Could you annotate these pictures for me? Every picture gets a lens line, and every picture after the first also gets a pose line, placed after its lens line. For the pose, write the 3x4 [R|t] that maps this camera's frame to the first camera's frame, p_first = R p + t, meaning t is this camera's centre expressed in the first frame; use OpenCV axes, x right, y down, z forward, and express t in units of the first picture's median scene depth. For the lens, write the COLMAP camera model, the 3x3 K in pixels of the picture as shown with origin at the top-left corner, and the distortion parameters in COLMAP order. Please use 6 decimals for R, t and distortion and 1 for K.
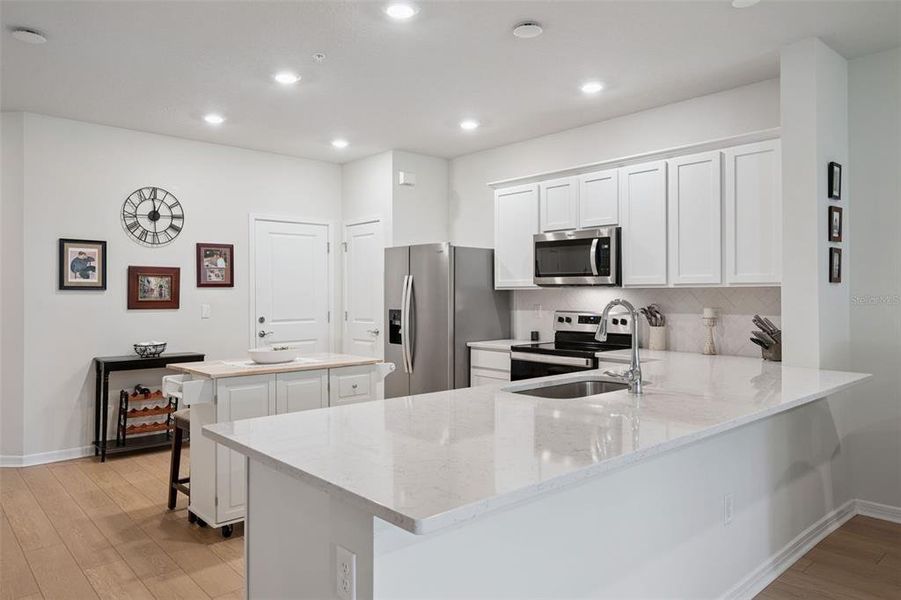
lens RADIAL K [[602.1, 0, 449.2], [0, 602.1, 295.1], [0, 0, 1]] dist [-0.001910, 0.001106]
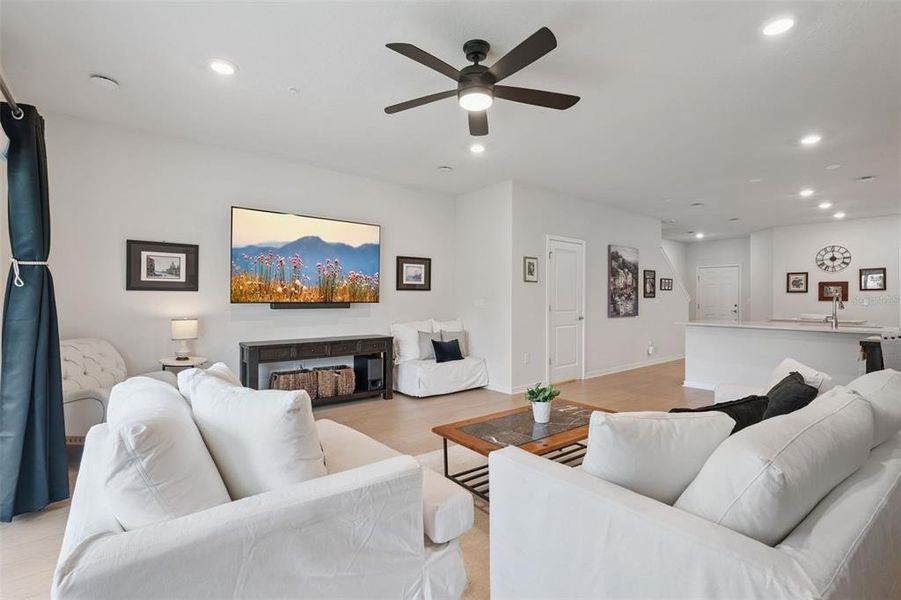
lens RADIAL K [[416.9, 0, 450.5], [0, 416.9, 300.0], [0, 0, 1]] dist [-0.001061, 0.000072]
pose [[-0.053934, 0.004591, -0.998534, 1.159481], [-0.002784, 0.999985, 0.004748, 0.017106], [0.998541, 0.003036, -0.053921, -0.331956]]
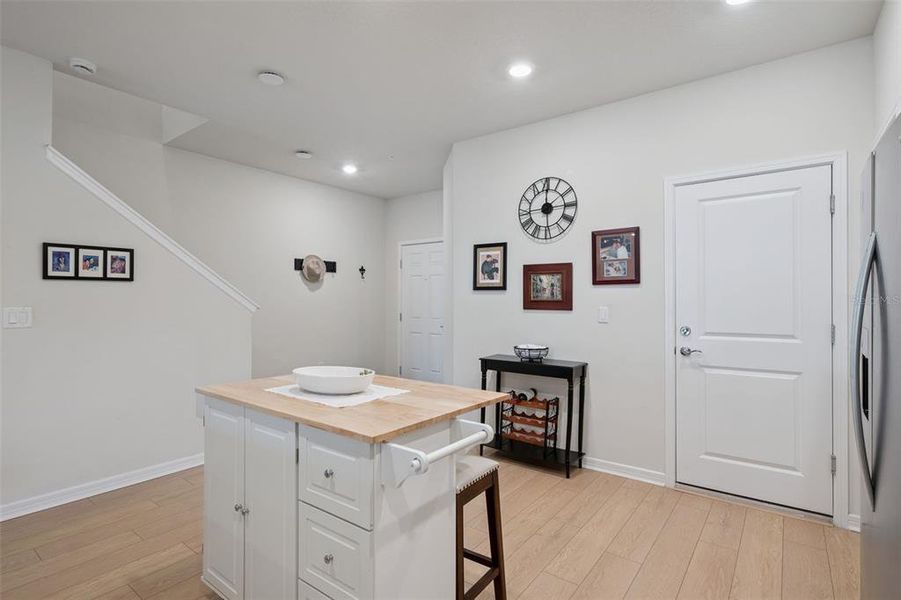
lens RADIAL K [[449.2, 0, 449.4], [0, 449.2, 296.9], [0, 0, 1]] dist [-0.001392, -0.000229]
pose [[0.185799, -0.003997, -0.982580, 0.162724], [-0.002355, 0.999987, -0.004513, 0.007159], [0.982585, 0.003152, 0.185788, 0.757894]]
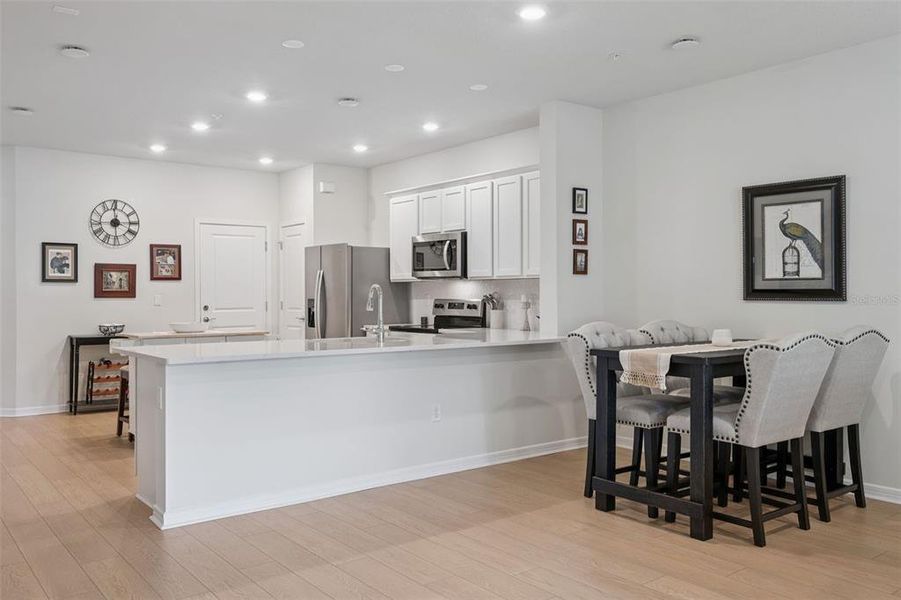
lens RADIAL K [[733.2, 0, 450.5], [0, 733.2, 300.0], [0, 0, 1]] dist [-0.004647, -0.002226]
pose [[0.997770, -0.000017, -0.066746, 0.313248], [0.000525, 0.999971, 0.007595, 0.017321], [0.066744, -0.007613, 0.997741, -0.480944]]
